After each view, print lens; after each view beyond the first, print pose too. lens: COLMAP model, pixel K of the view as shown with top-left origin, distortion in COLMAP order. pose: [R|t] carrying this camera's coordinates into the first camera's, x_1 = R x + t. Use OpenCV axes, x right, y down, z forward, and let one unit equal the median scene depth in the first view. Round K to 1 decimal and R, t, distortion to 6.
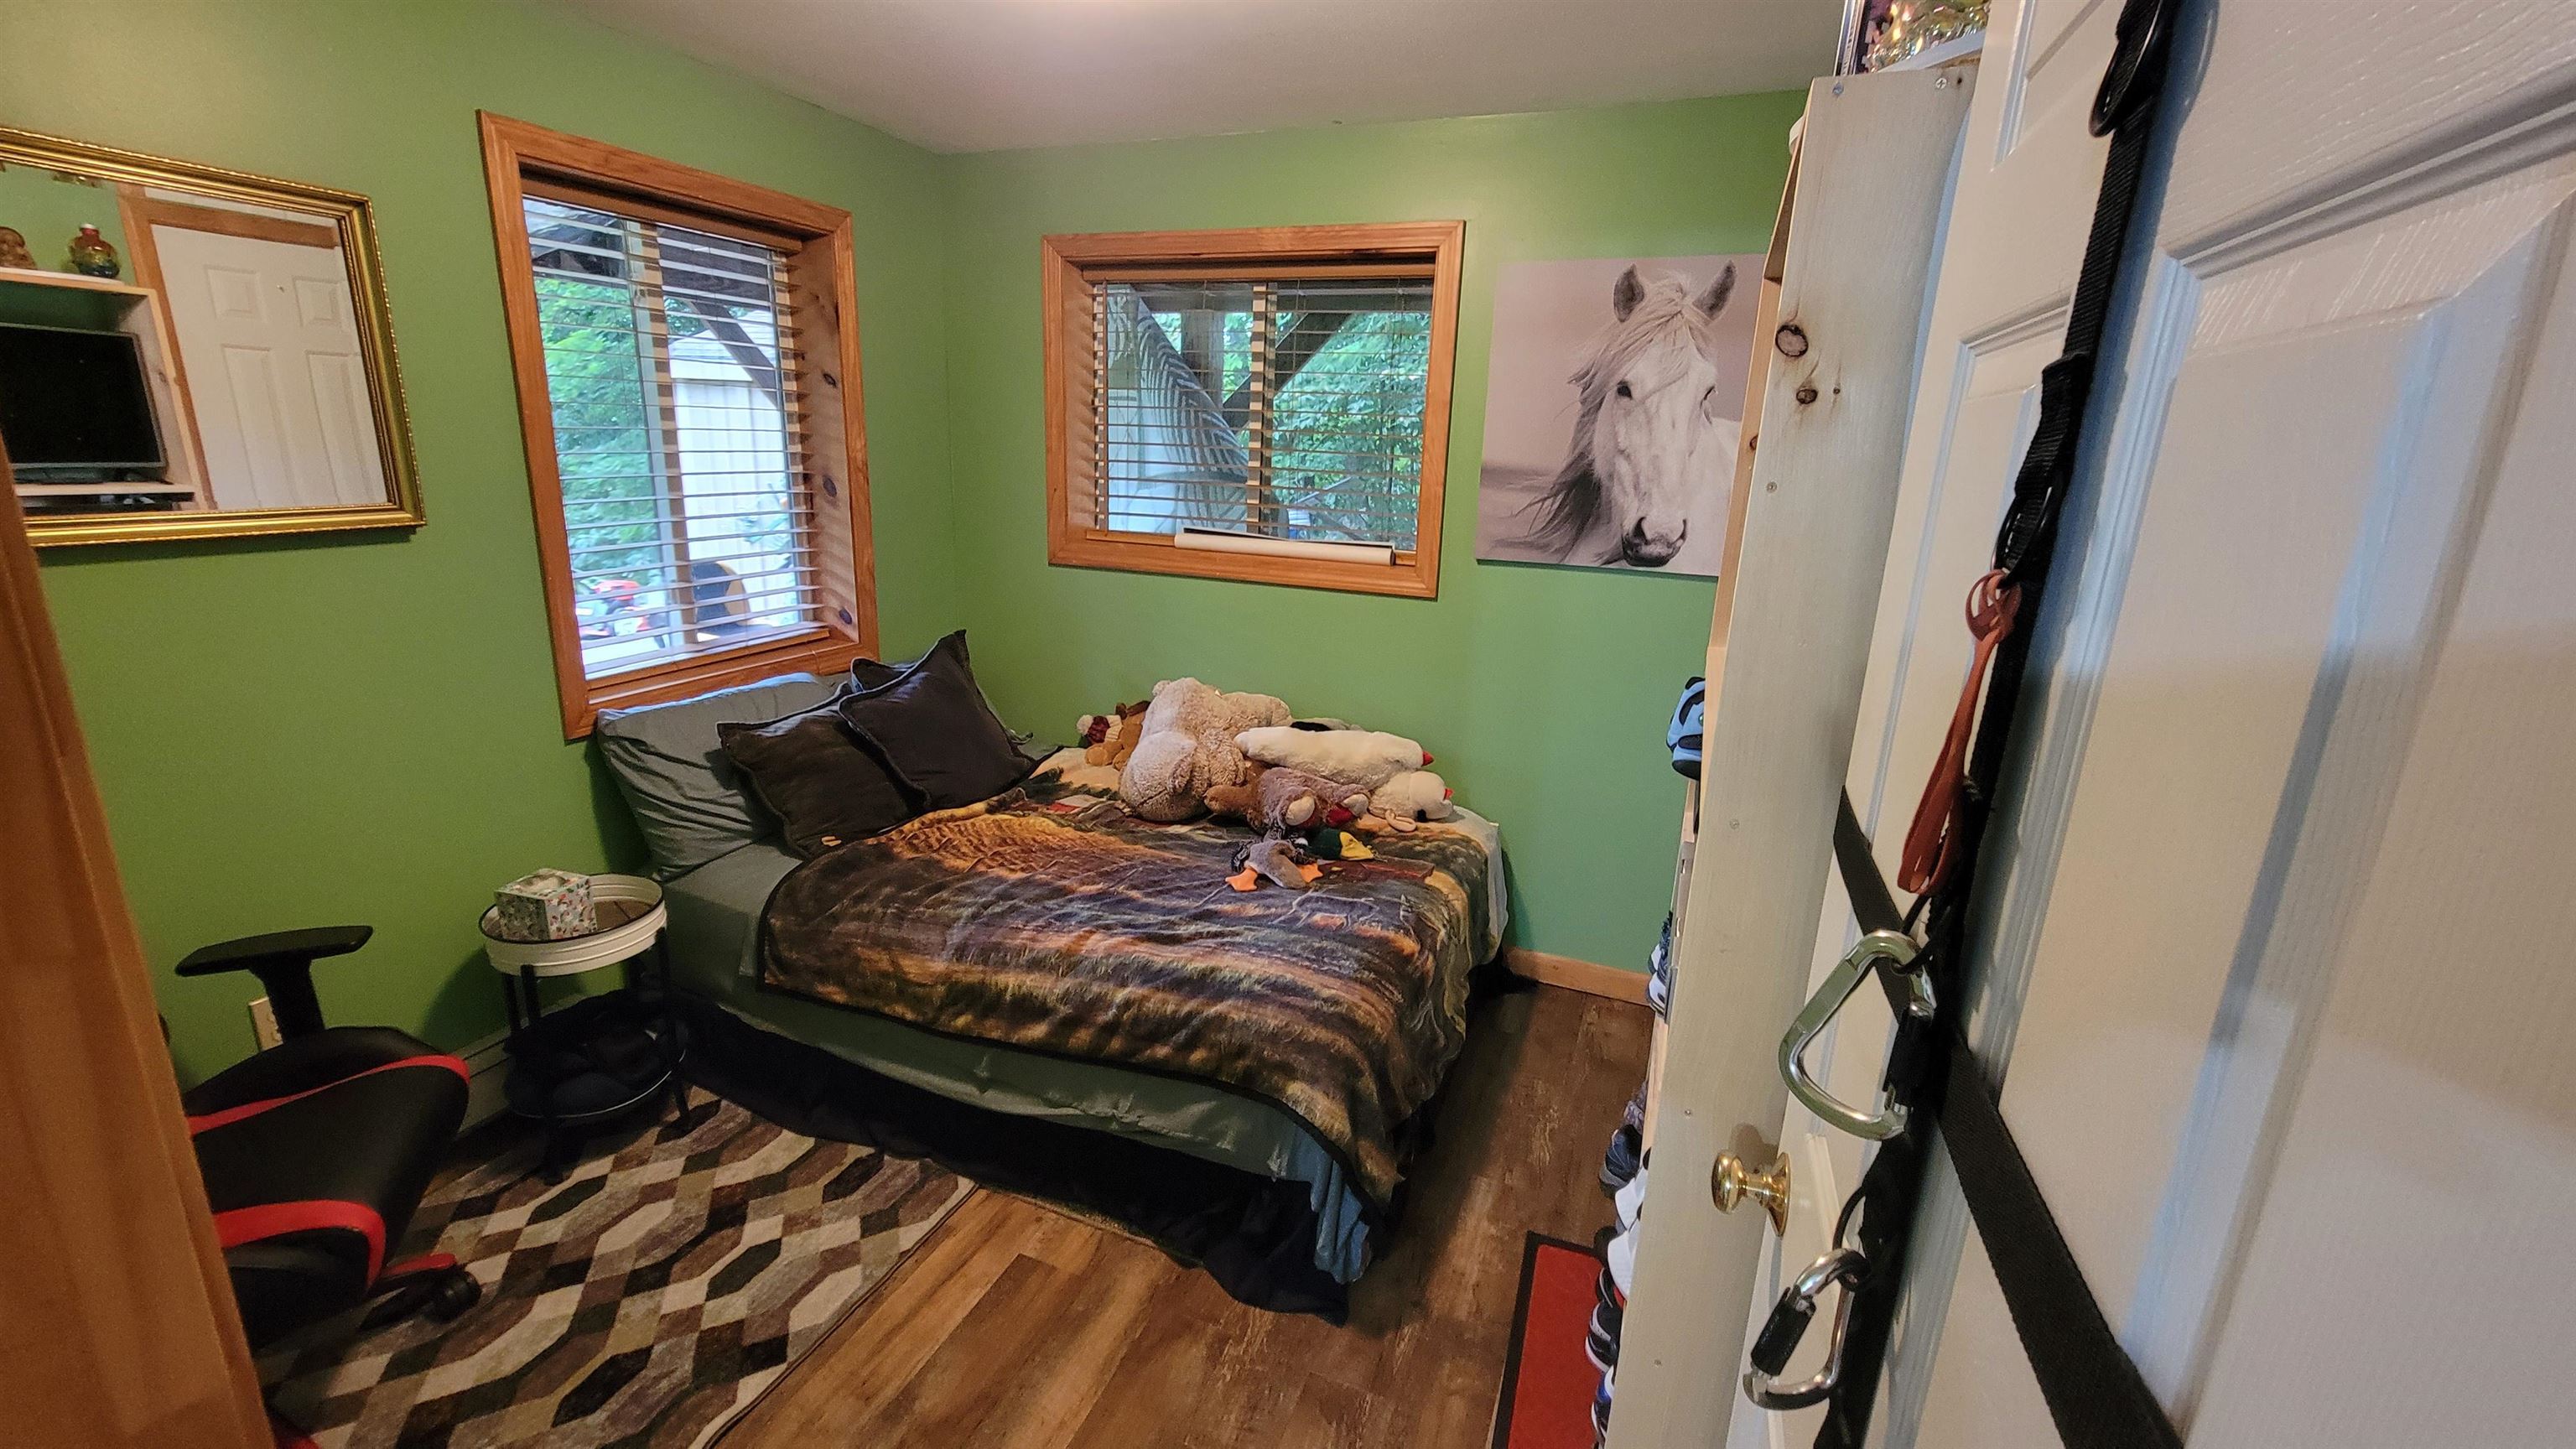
lens RADIAL K [[1045.2, 0, 1277.8], [0, 1045.2, 725.1], [0, 0, 1]] dist [-0.002432, -0.000186]
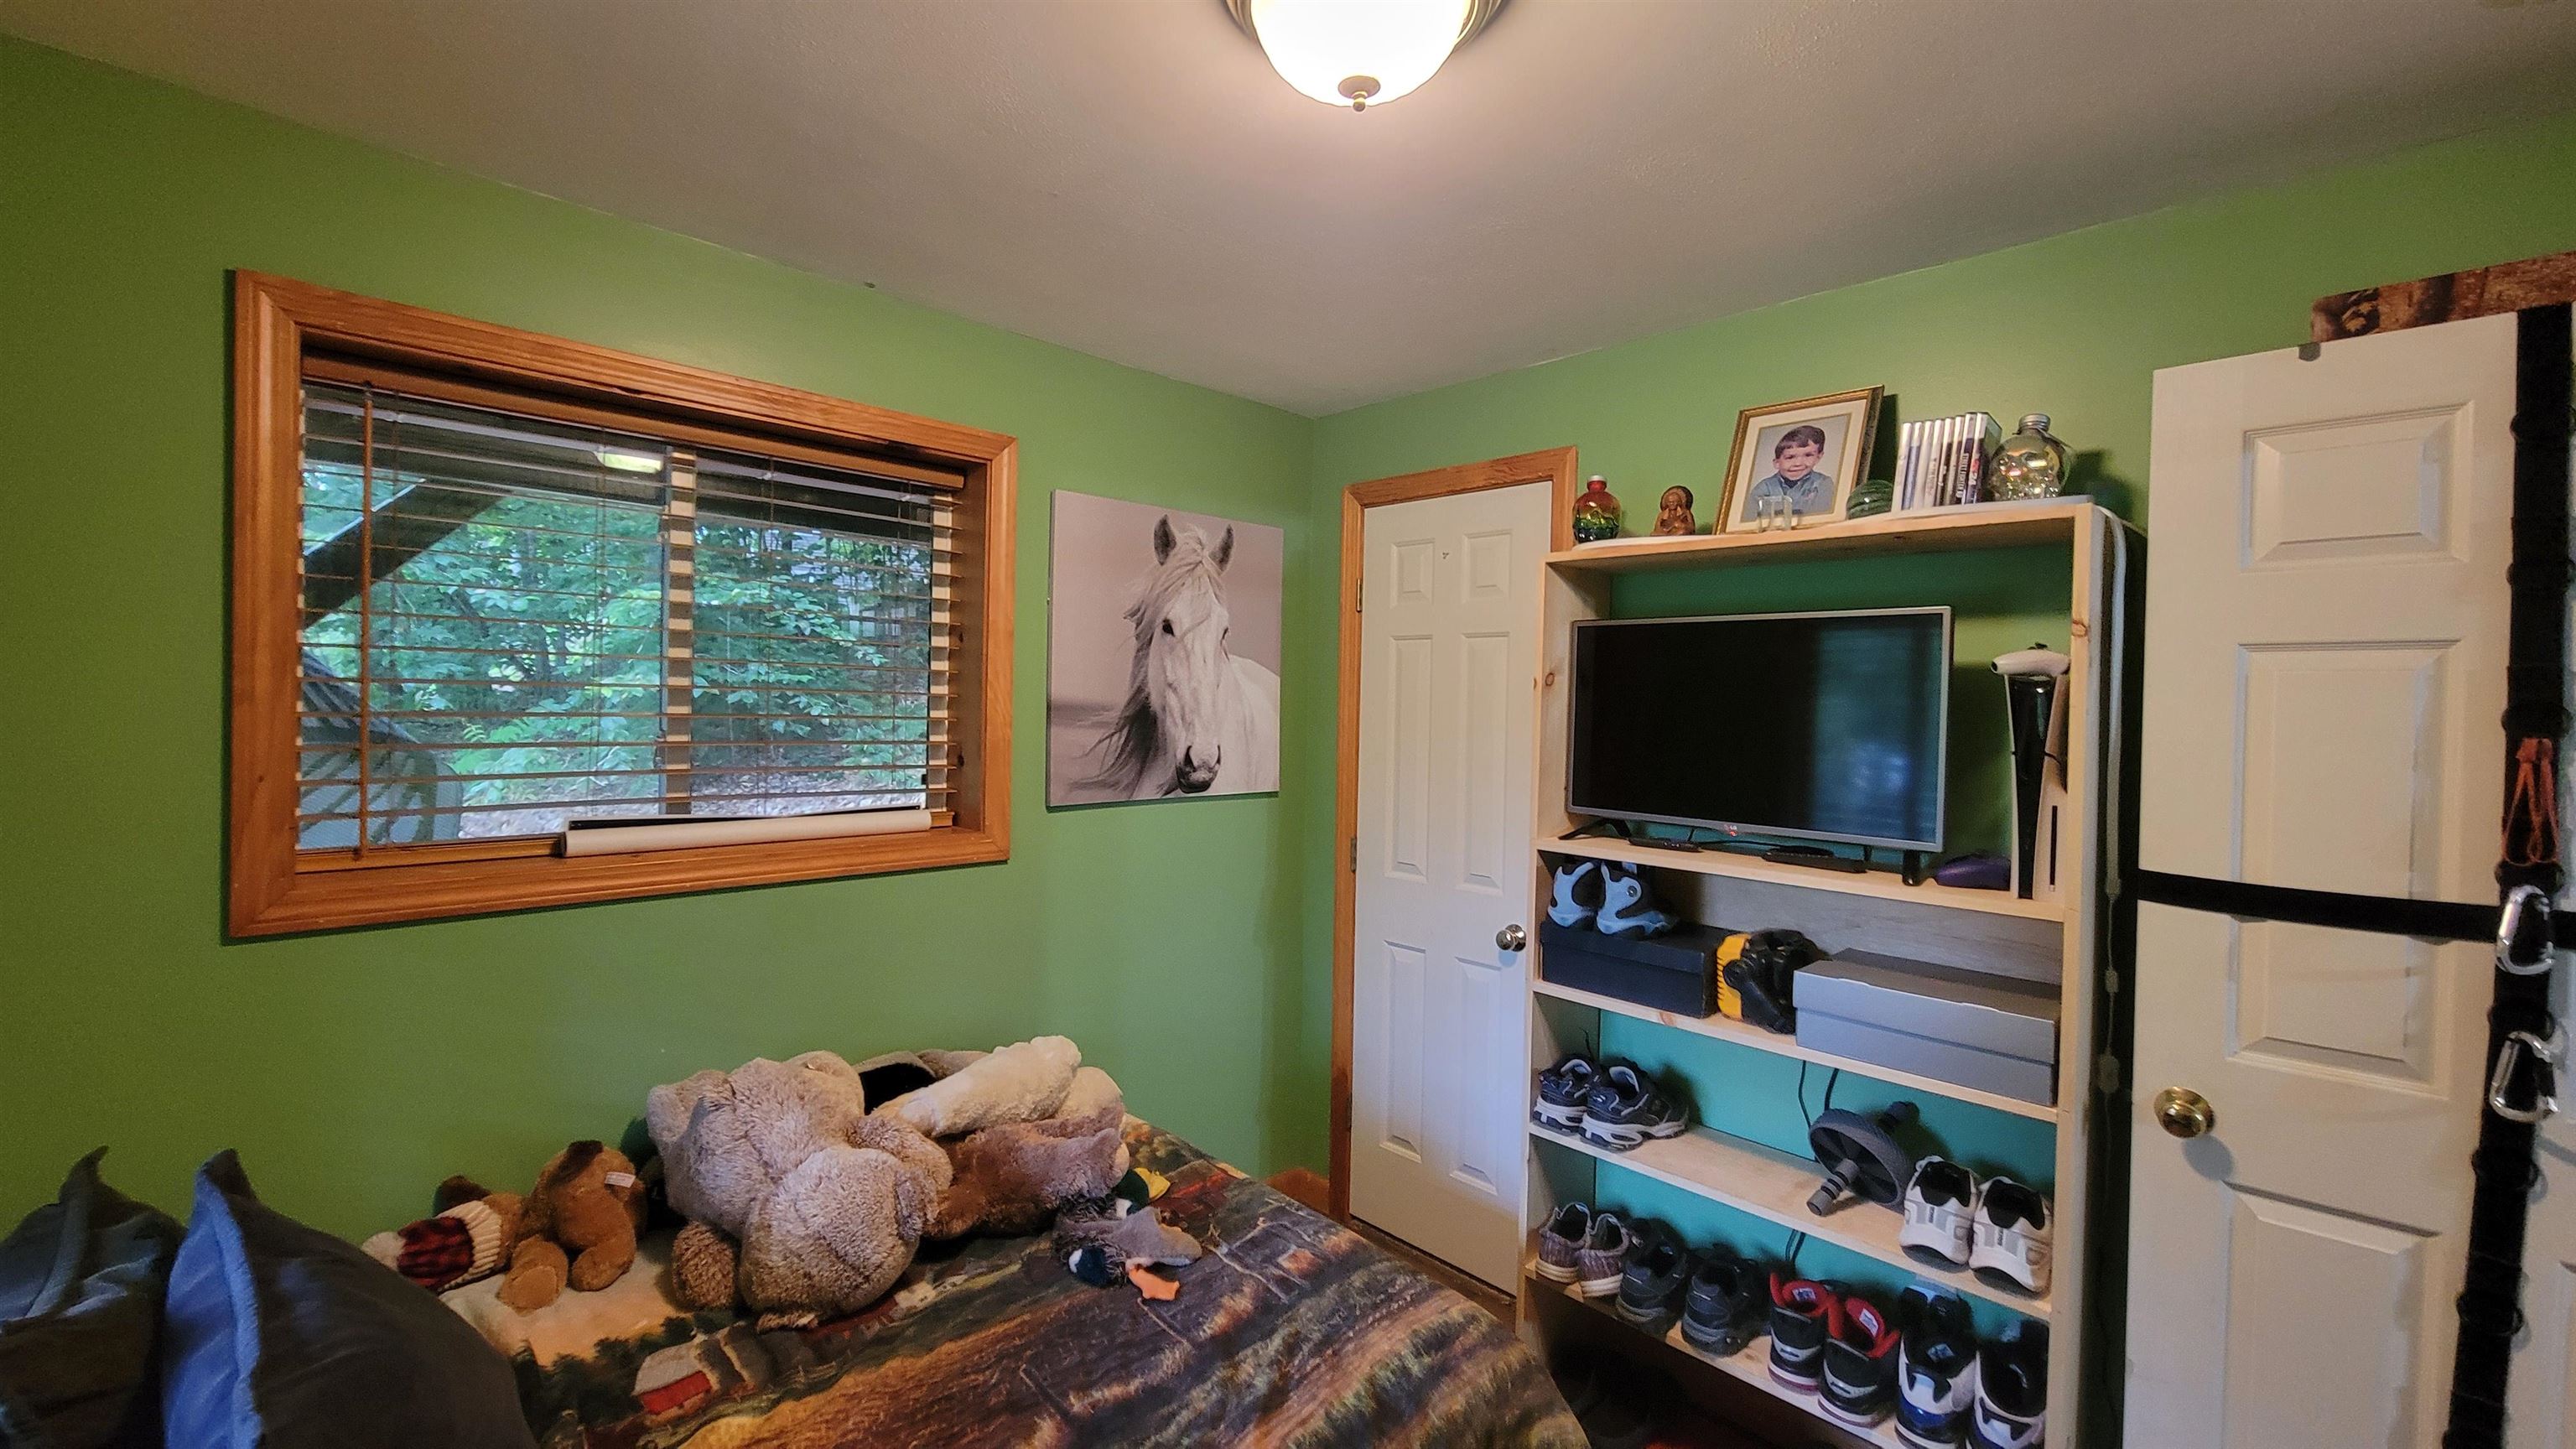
lens RADIAL K [[1045.2, 0, 1281.1], [0, 1045.2, 717.4], [0, 0, 1]] dist [-0.002432, -0.000186]
pose [[0.404865, -0.040046, 0.913499, -0.563172], [0.236388, 0.969662, -0.062260, -0.141553], [-0.883292, 0.241147, 0.402049, 0.499638]]
